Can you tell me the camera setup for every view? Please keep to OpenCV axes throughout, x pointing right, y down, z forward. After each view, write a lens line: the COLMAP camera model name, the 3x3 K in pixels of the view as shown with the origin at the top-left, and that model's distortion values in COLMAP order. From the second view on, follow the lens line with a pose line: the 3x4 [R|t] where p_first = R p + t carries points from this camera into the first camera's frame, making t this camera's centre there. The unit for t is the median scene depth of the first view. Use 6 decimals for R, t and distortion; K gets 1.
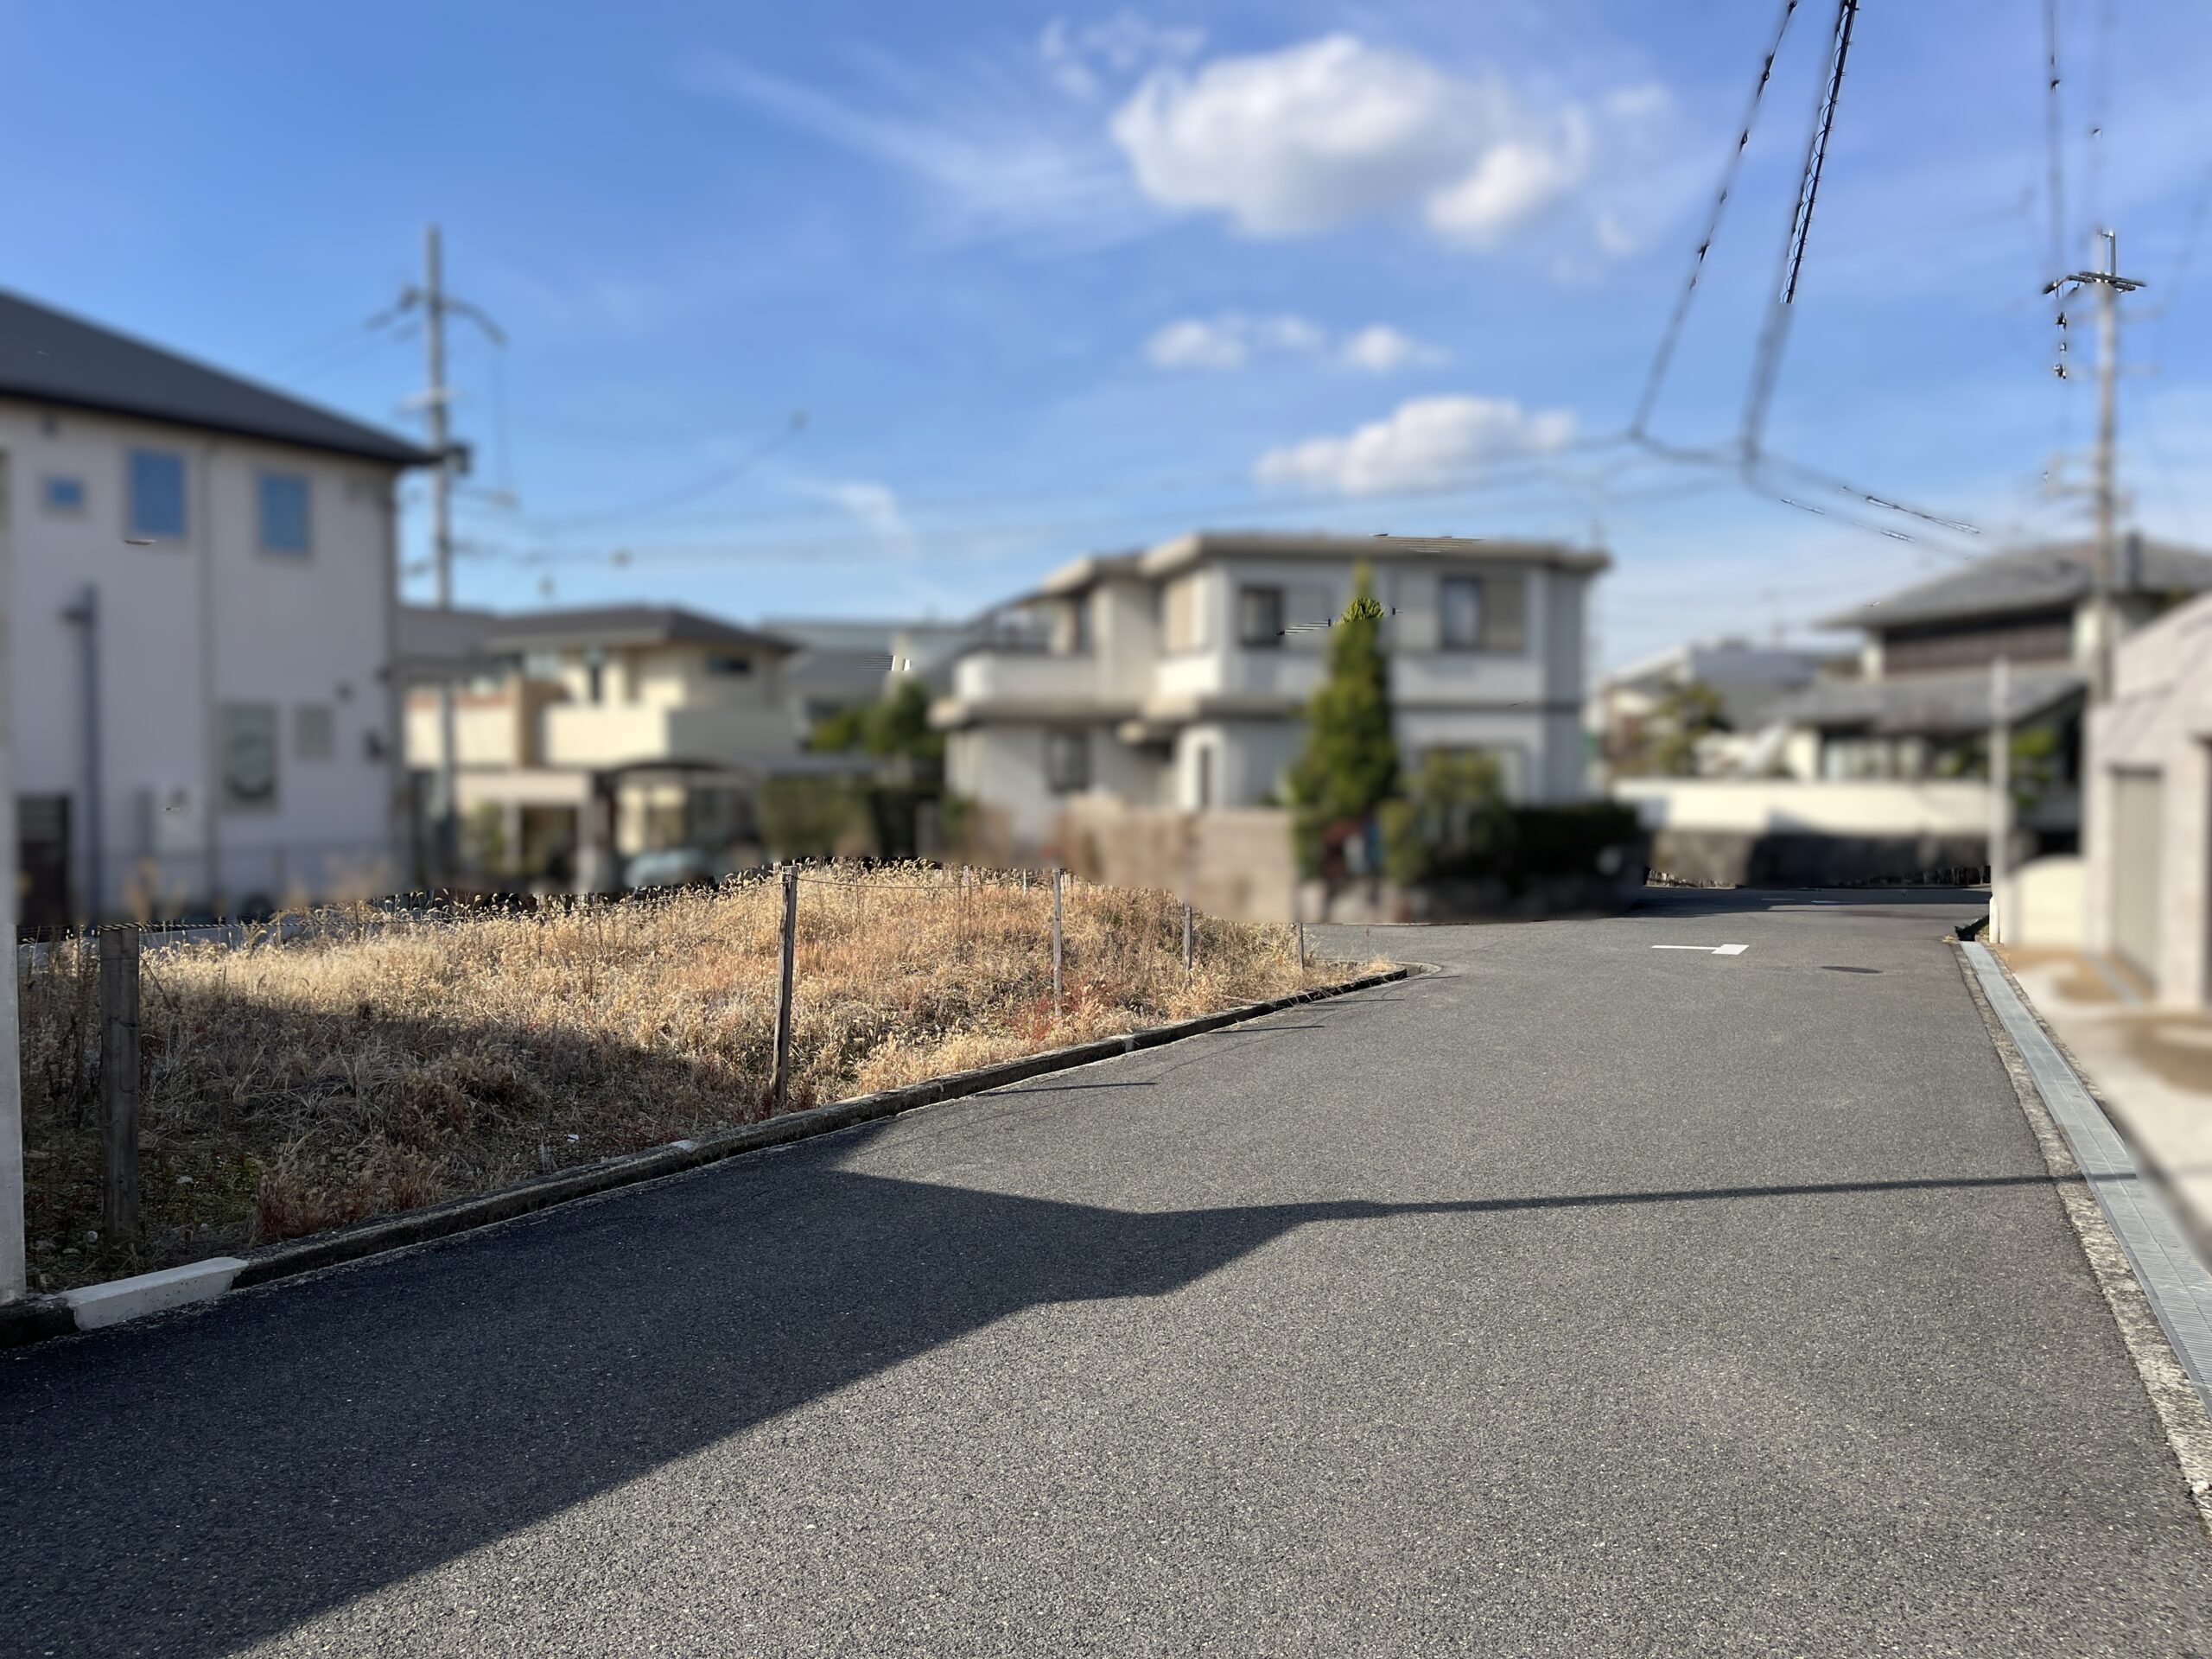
lens RADIAL K [[1666.7, 0, 1126.7], [0, 1666.7, 826.6], [0, 0, 1]] dist [0.068794, -0.091174]
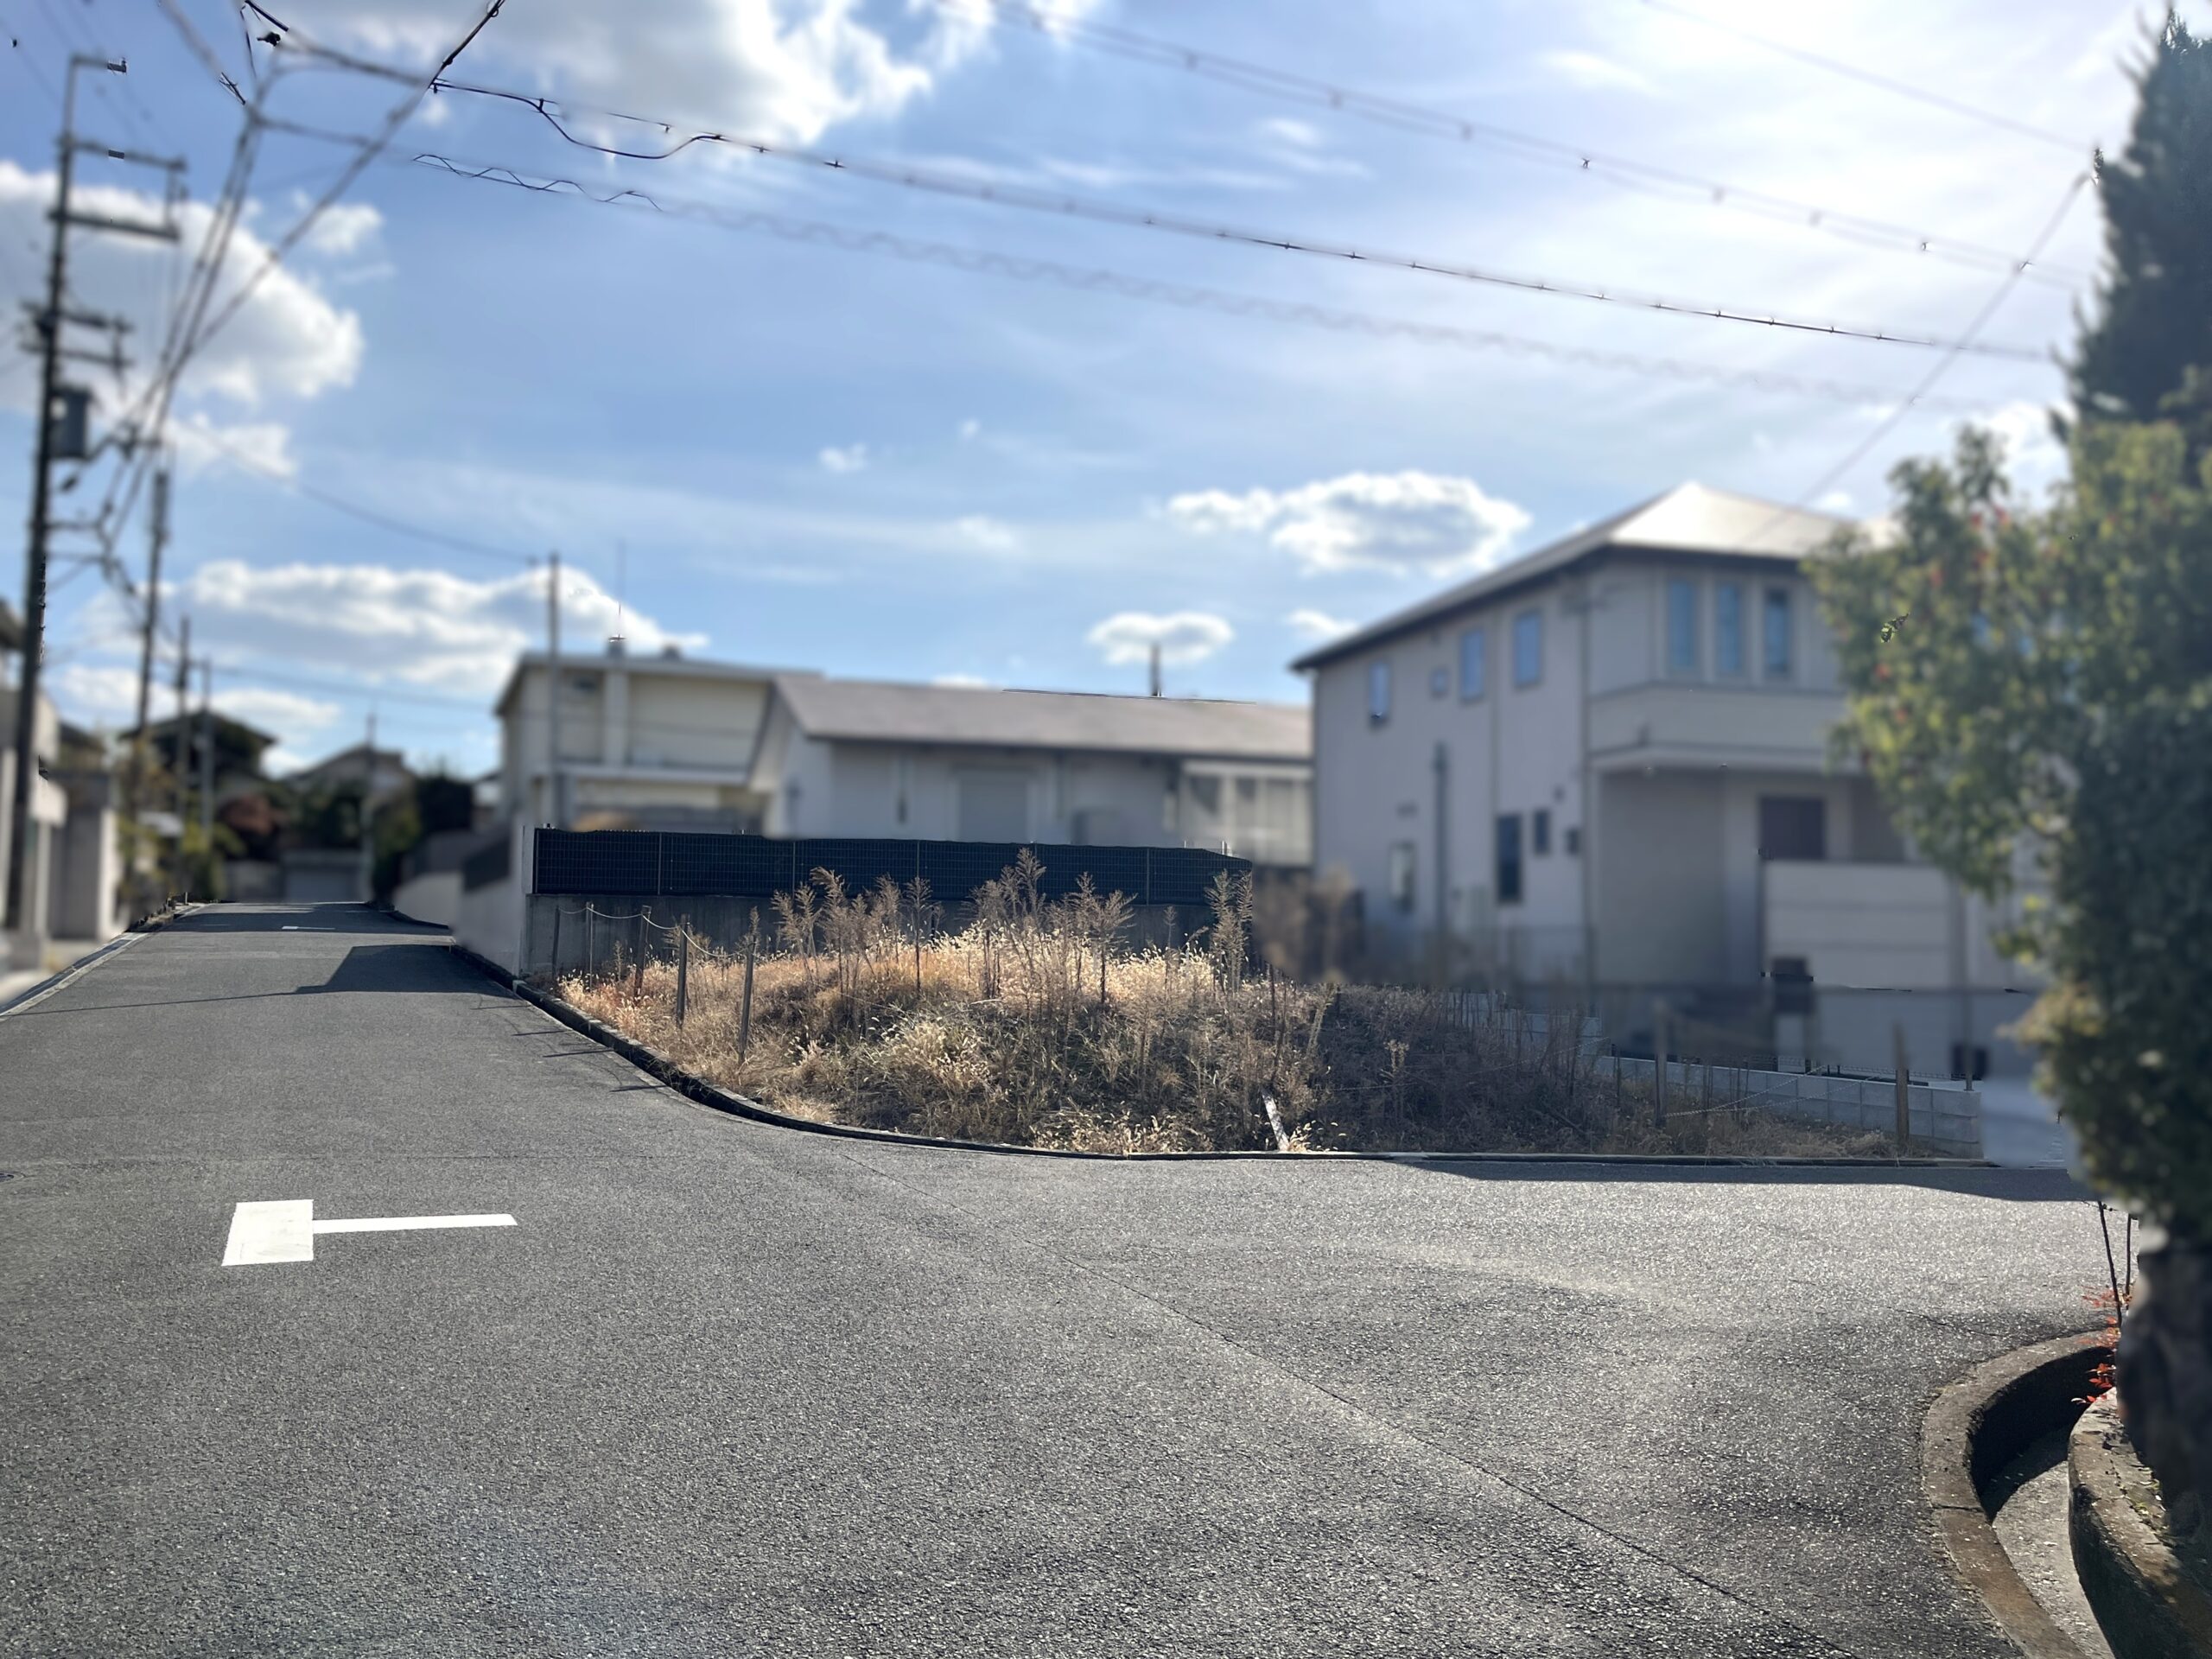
lens RADIAL K [[1728.8, 0, 1105.3], [0, 1728.8, 863.3], [0, 0, 1]] dist [0.029723, -0.008893]
pose [[-0.656286, -0.044029, -0.753226, 0.608501], [-0.034162, 0.999006, -0.028631, 0.007726], [0.753738, 0.006941, -0.657138, 1.623120]]
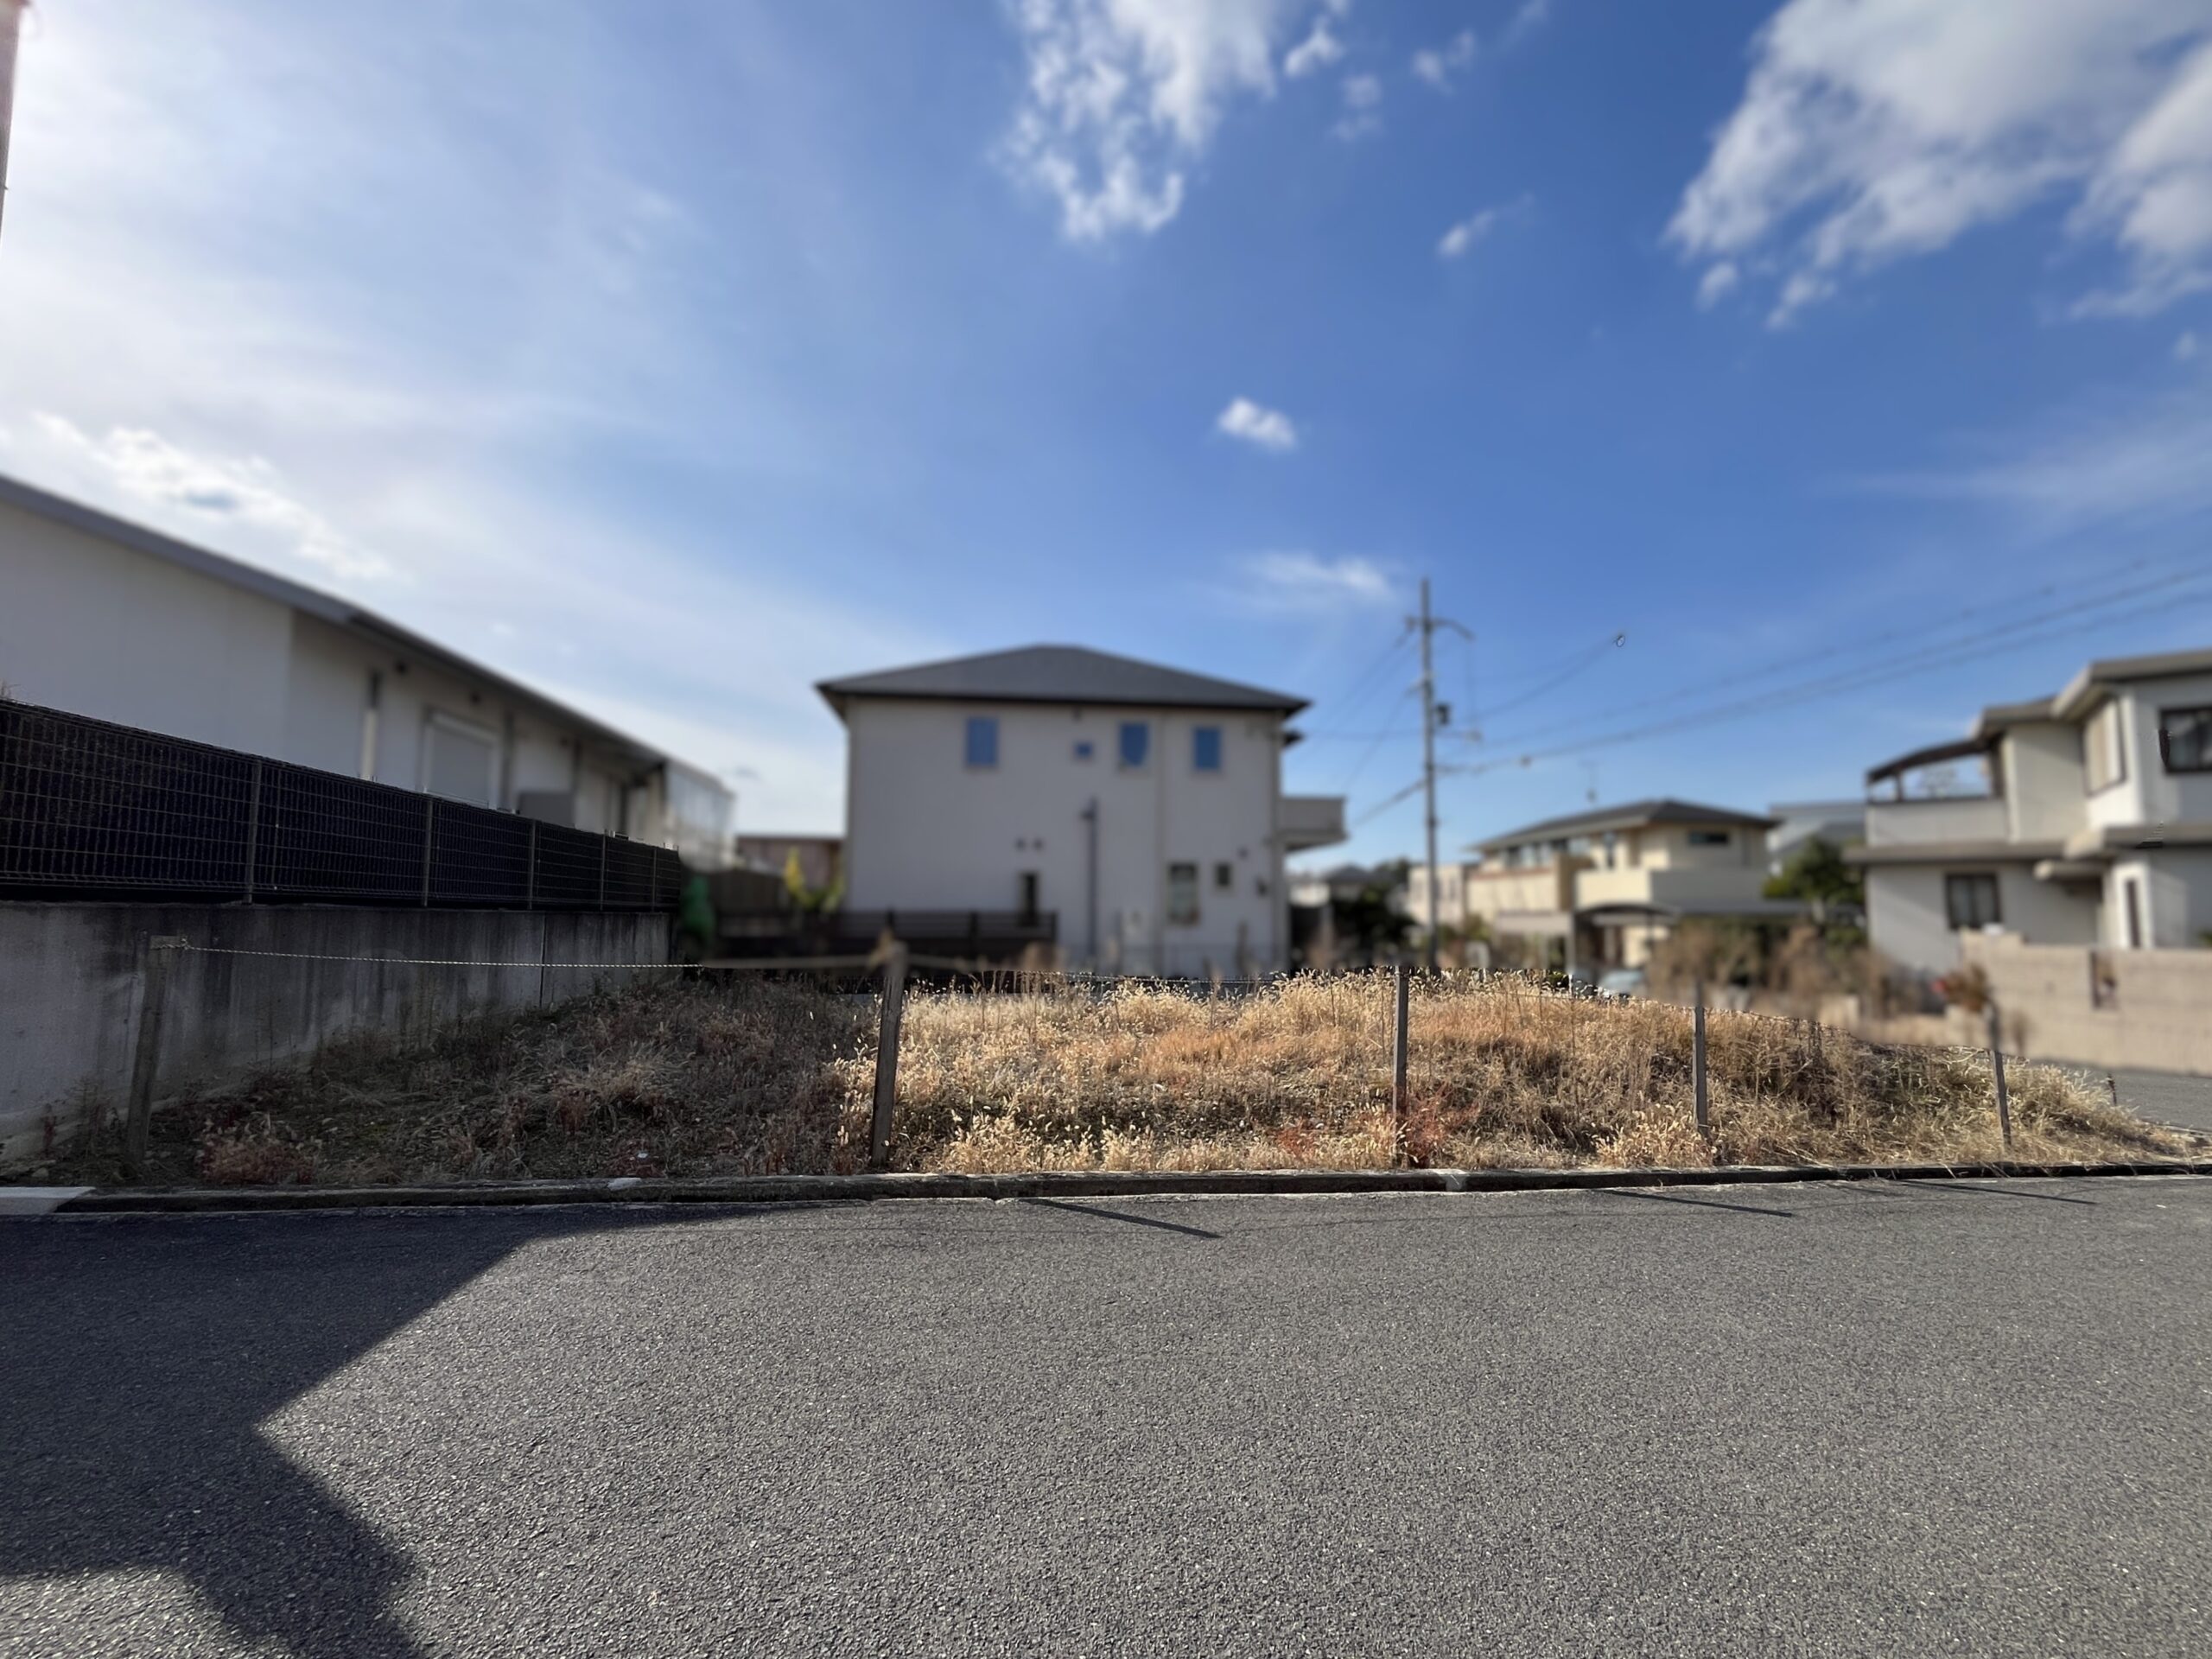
lens RADIAL K [[957.3, 0, 1126.0], [0, 957.3, 845.9], [0, 0, 1]] dist [-0.003615, -0.000233]
pose [[0.624255, -0.055194, -0.779268, 0.196735], [-0.033782, 0.994661, -0.097511, 0.007451], [0.780490, 0.087197, 0.619058, 0.365273]]
